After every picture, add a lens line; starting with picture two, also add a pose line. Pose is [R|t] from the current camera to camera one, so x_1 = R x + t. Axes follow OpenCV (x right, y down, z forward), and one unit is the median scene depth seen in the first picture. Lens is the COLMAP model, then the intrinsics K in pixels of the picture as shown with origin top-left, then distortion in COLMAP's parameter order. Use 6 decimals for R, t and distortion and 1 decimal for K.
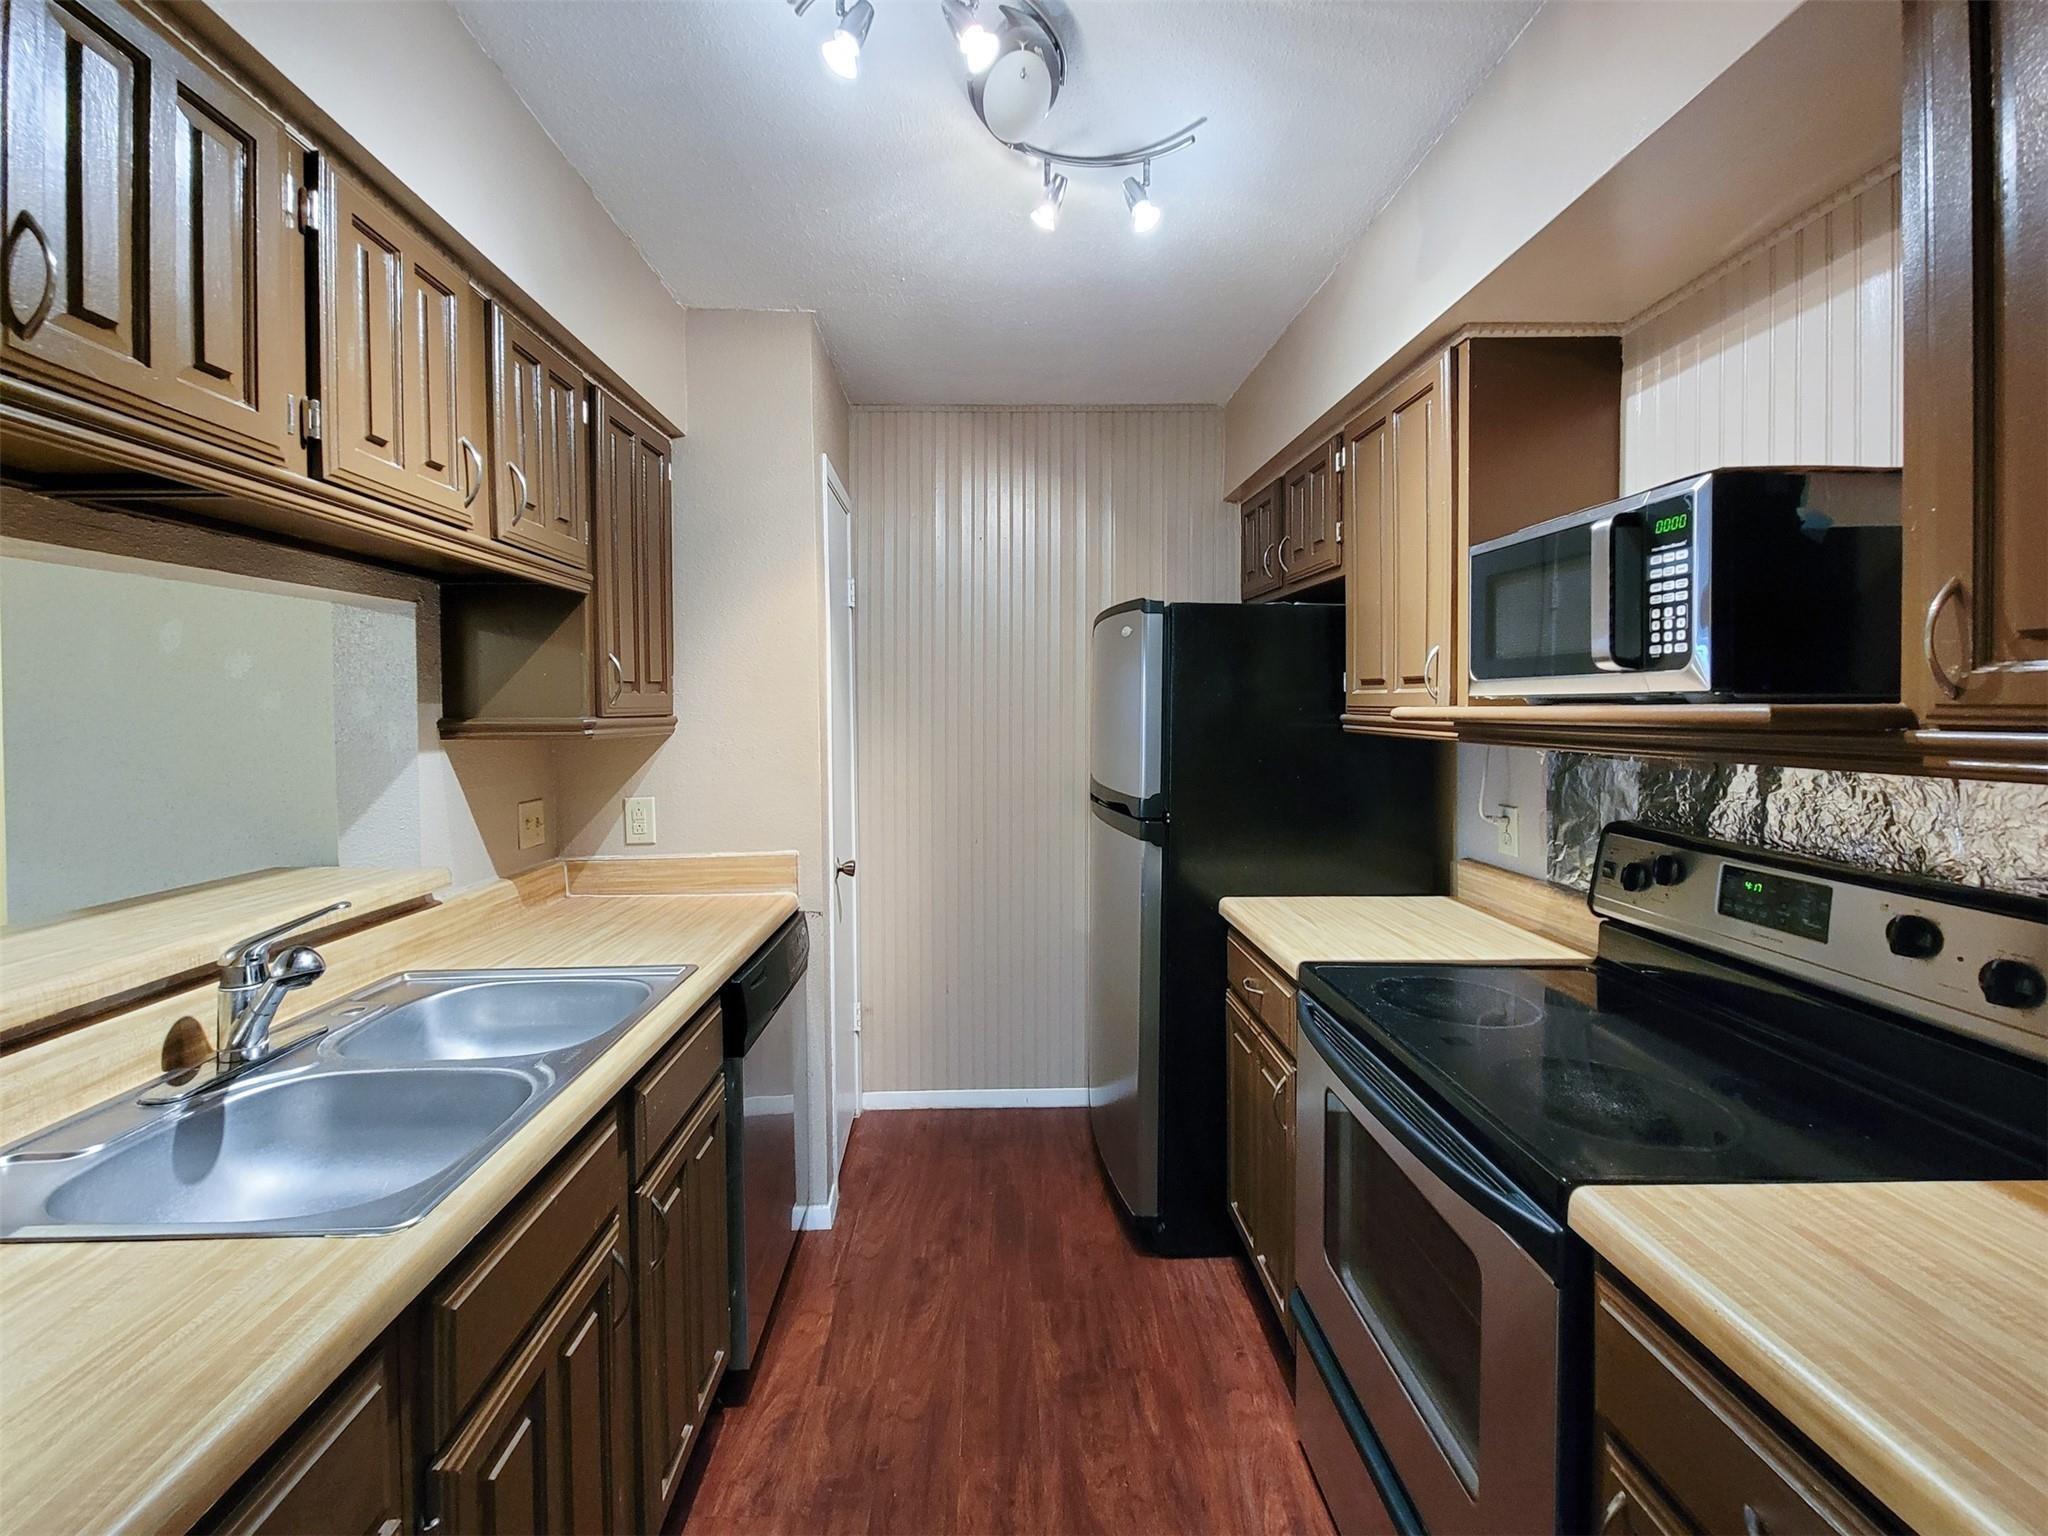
lens RADIAL K [[852.6, 0, 1025.6], [0, 852.6, 718.9], [0, 0, 1]] dist [0.000165, -0.000353]
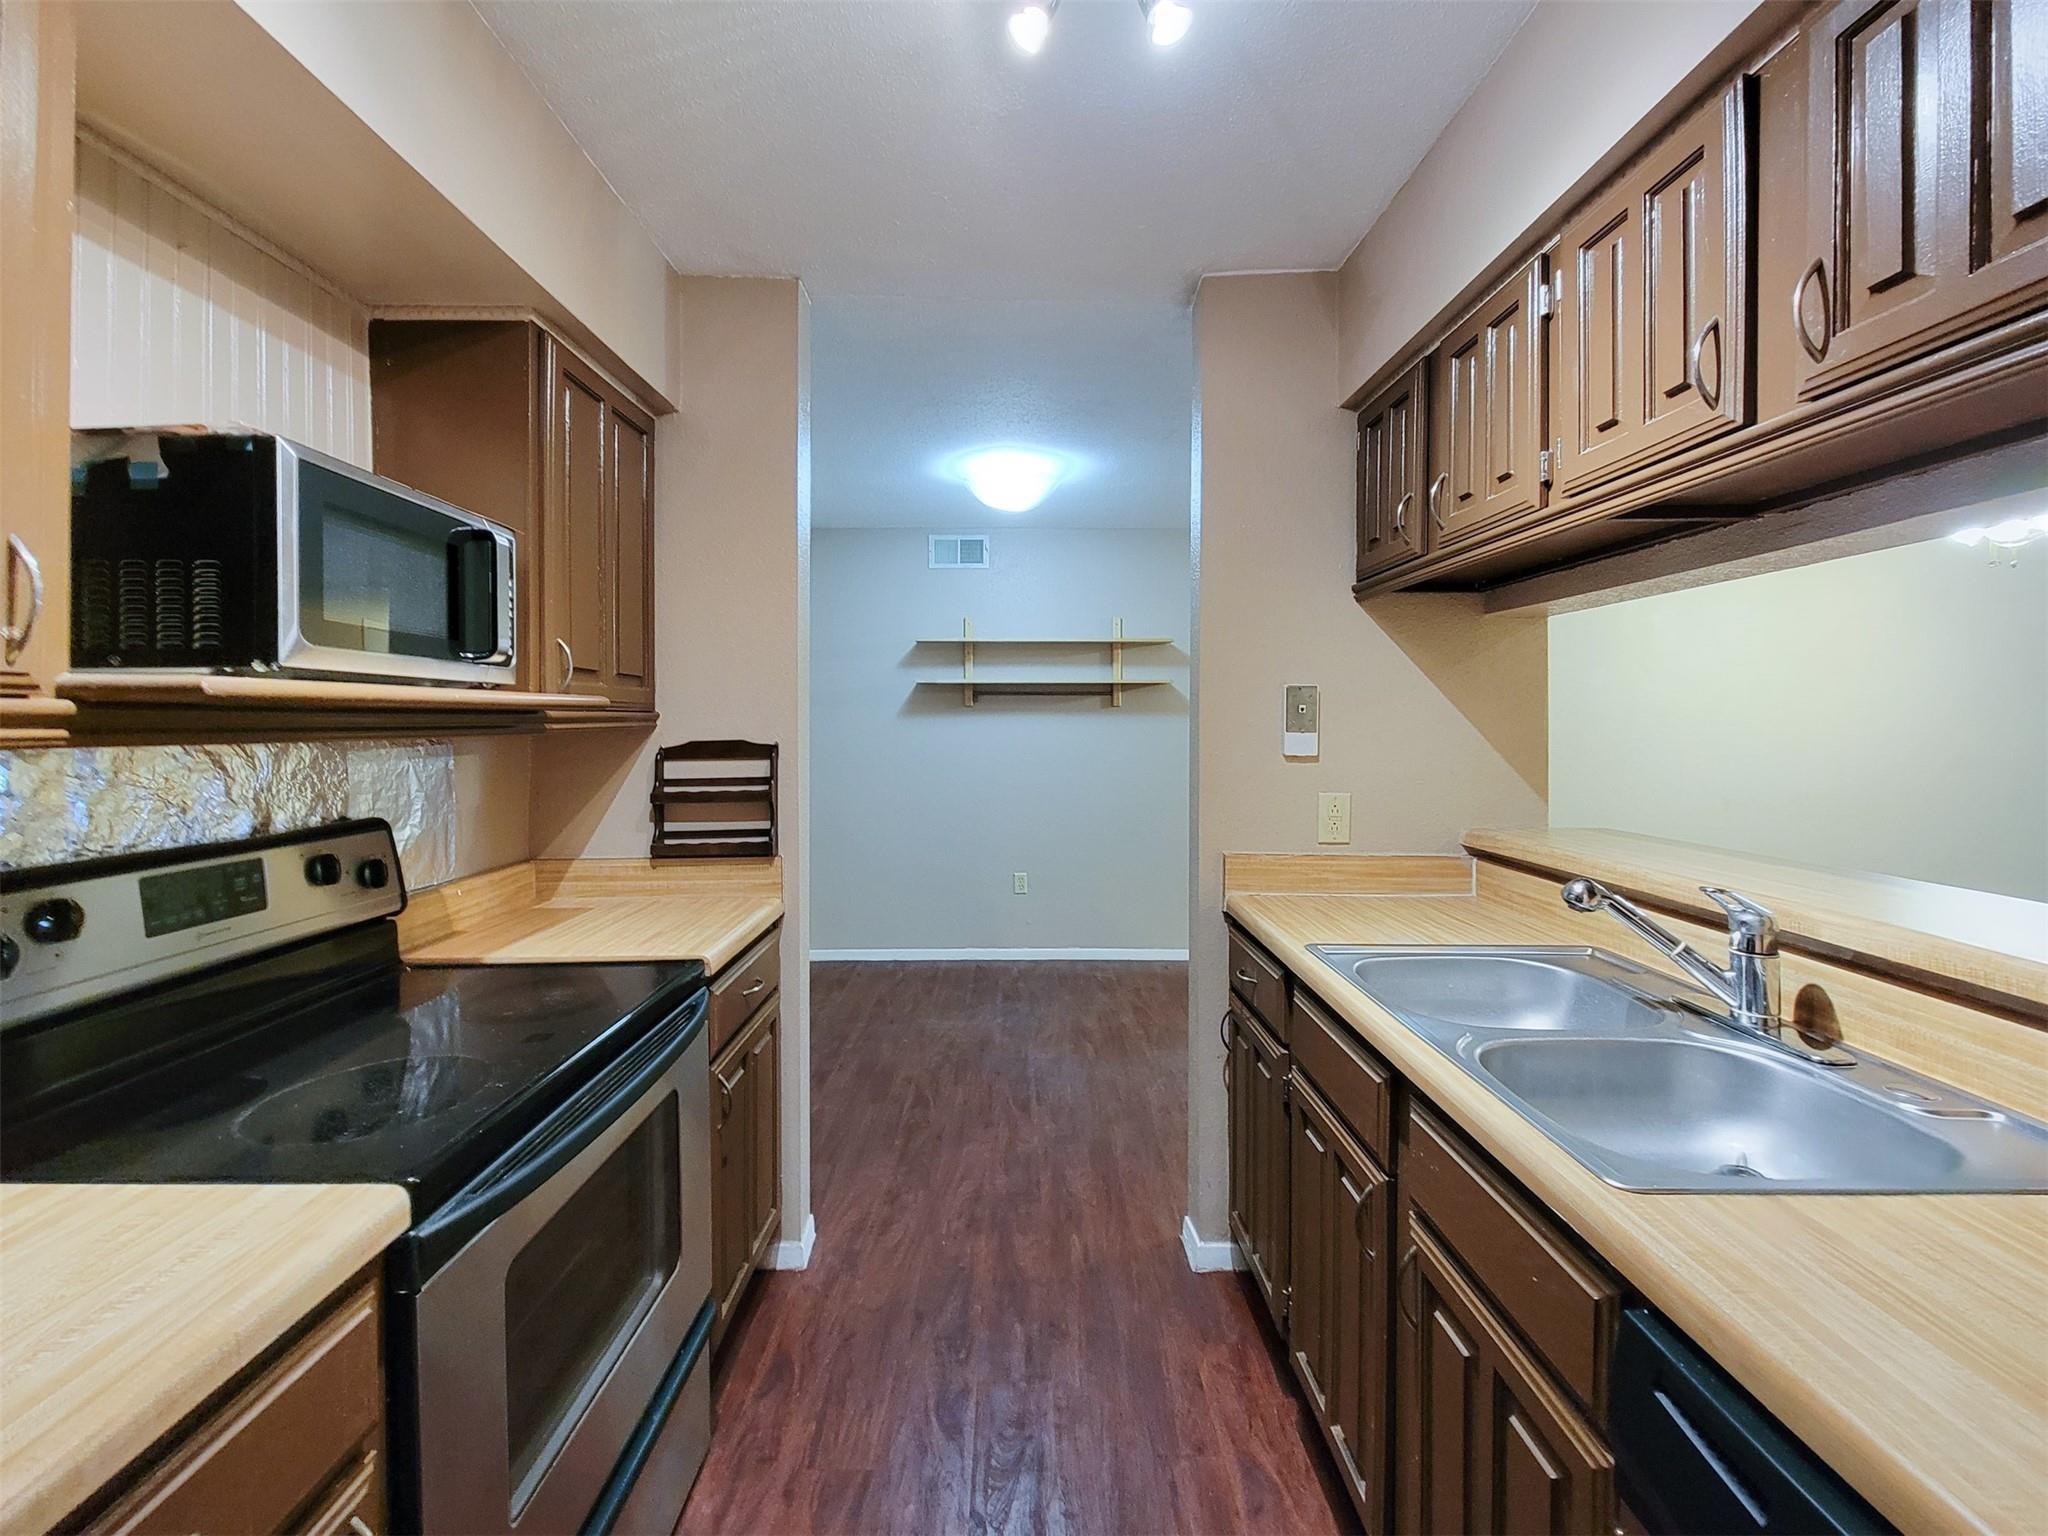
lens RADIAL K [[852.6, 0, 1024.2], [0, 852.6, 731.4], [0, 0, 1]] dist [0.000165, -0.000353]
pose [[-0.999868, 0.005880, 0.015143, -0.067702], [0.006218, 0.999731, 0.022365, 0.020135], [-0.015007, 0.022456, -0.999635, 2.435342]]
